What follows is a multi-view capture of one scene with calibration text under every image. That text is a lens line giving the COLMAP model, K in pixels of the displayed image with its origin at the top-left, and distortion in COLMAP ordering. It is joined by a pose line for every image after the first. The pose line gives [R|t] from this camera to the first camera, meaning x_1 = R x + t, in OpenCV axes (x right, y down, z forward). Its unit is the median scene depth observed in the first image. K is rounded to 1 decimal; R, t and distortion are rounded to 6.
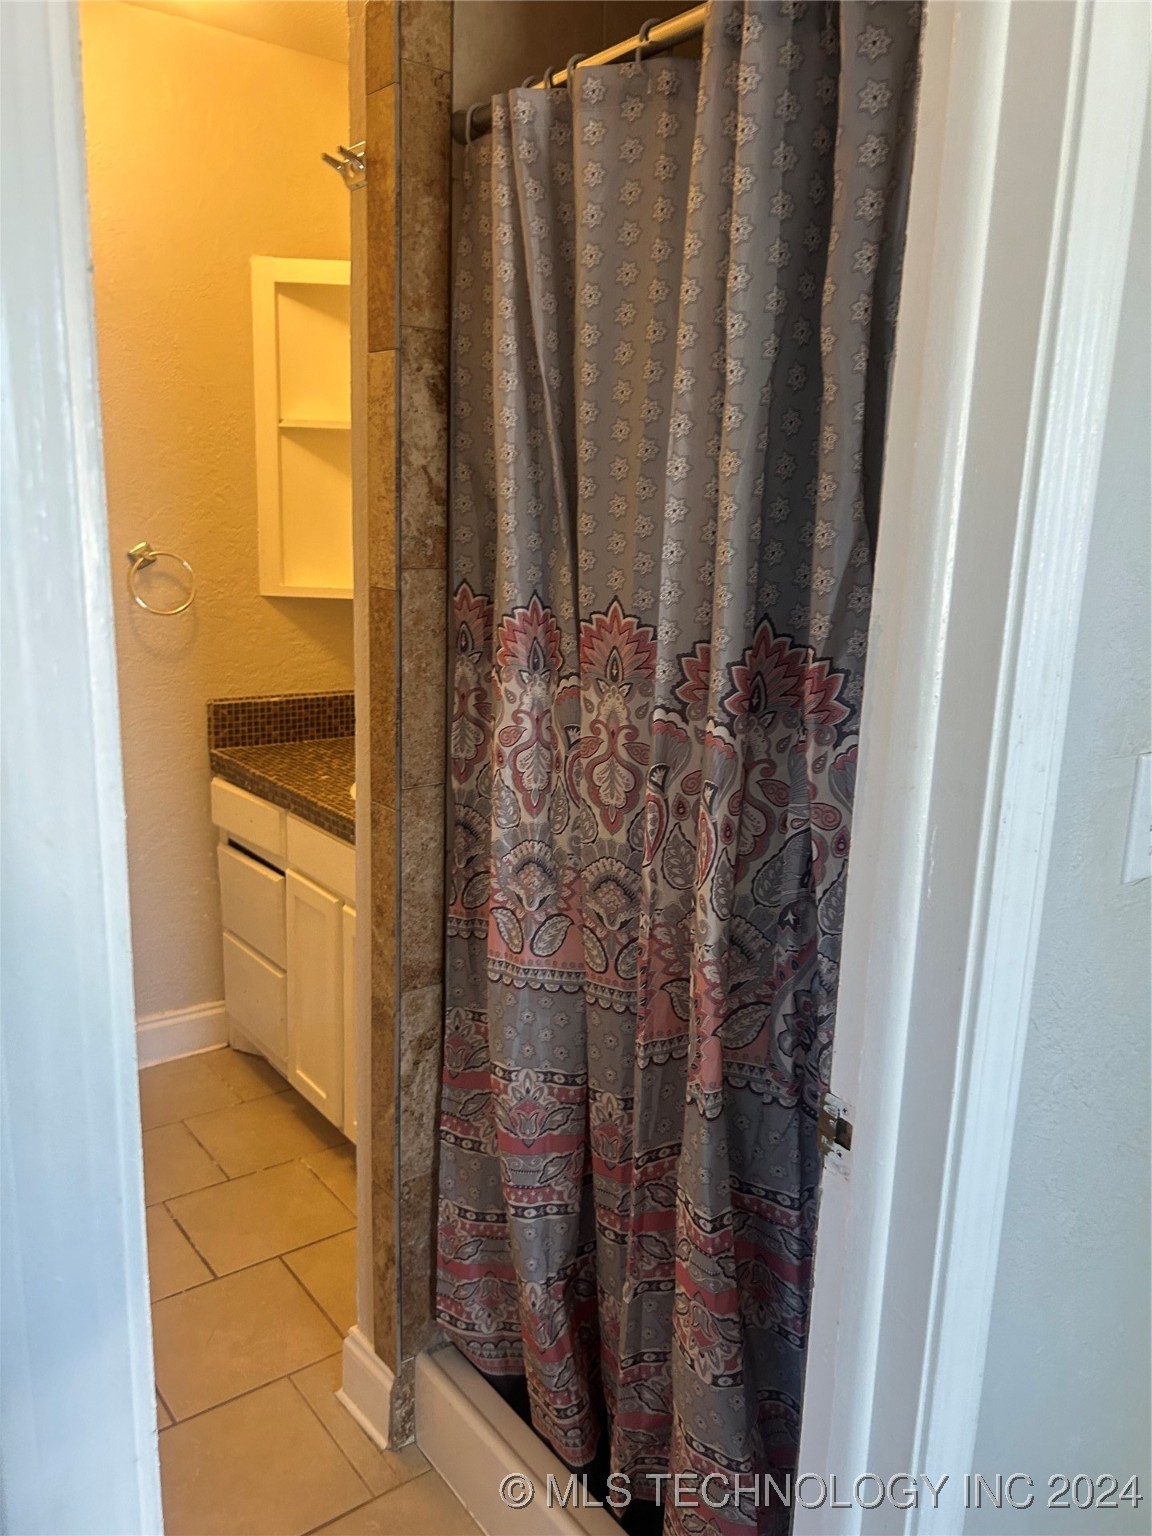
lens RADIAL K [[1136.6, 0, 576.0], [0, 1136.6, 768.0], [0, 0, 1]] dist [0.108290, -0.172390]
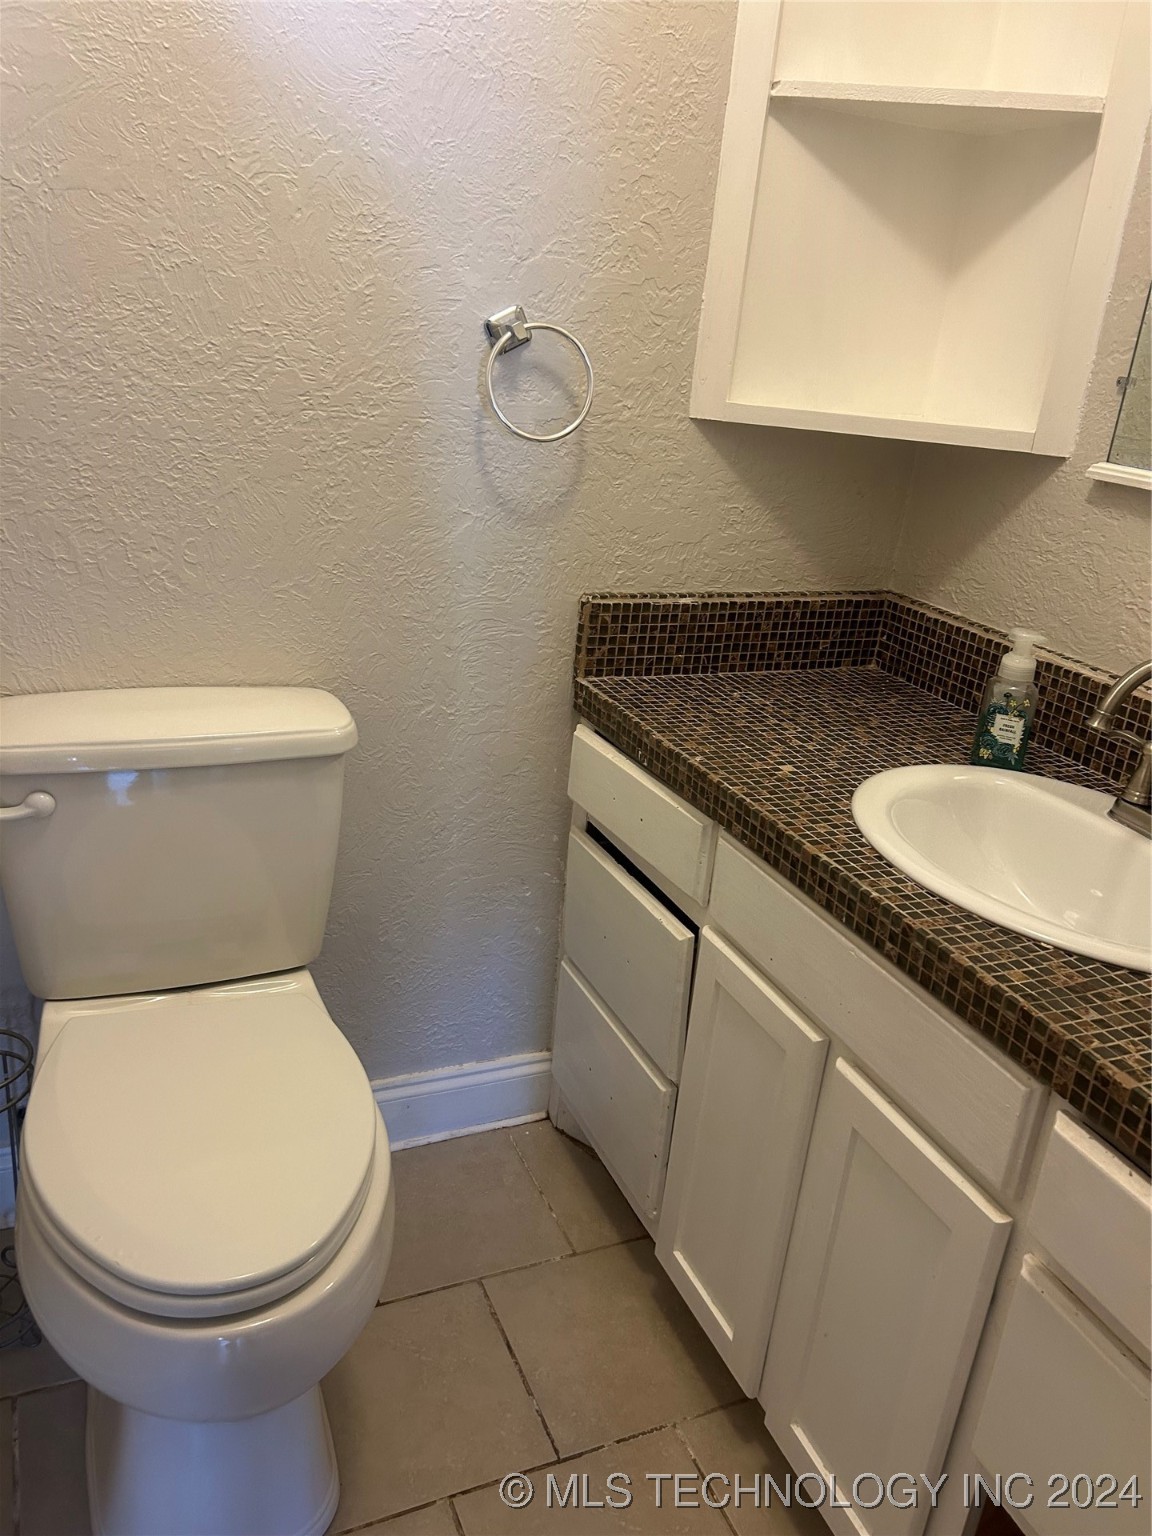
lens RADIAL K [[1136.6, 0, 576.0], [0, 1136.6, 768.0], [0, 0, 1]] dist [0.108290, -0.172390]
pose [[0.969630, 0.135125, -0.203858, -0.189099], [-0.107115, 0.983950, 0.142721, -0.053916], [0.219871, -0.116550, 0.968542, 0.411857]]
